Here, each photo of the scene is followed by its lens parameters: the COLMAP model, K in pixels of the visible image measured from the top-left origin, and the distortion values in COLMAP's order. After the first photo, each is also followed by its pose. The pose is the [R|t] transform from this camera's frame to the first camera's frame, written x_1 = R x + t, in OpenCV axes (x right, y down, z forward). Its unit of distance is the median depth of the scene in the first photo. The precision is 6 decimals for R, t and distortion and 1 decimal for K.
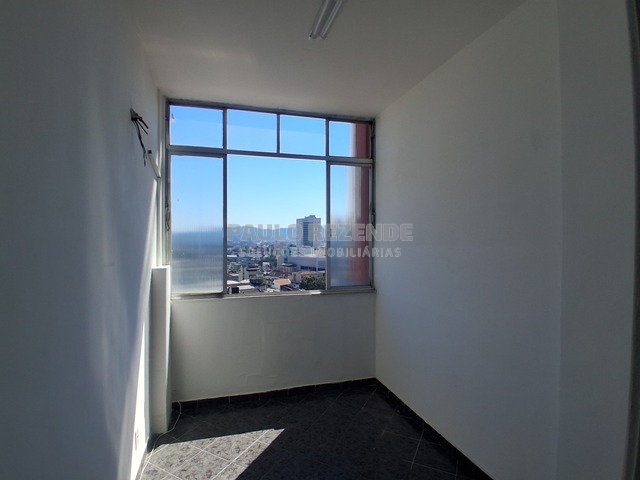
lens RADIAL K [[317.8, 0, 320.1], [0, 317.8, 250.6], [0, 0, 1]] dist [-0.001393, -0.000893]
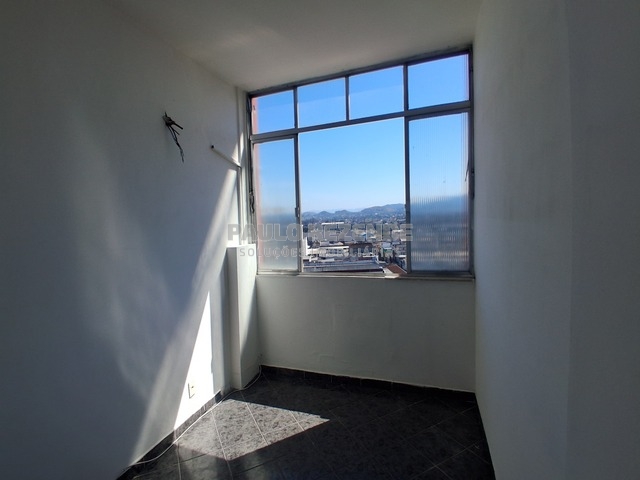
lens RADIAL K [[315.5, 0, 320.0], [0, 315.5, 240.0], [0, 0, 1]] dist [0.001389, -0.000098]
pose [[0.815795, 0.000196, -0.578342, 0.346711], [0.030046, 0.998635, 0.042720, -0.008067], [0.577561, -0.052228, 0.814675, 0.216708]]
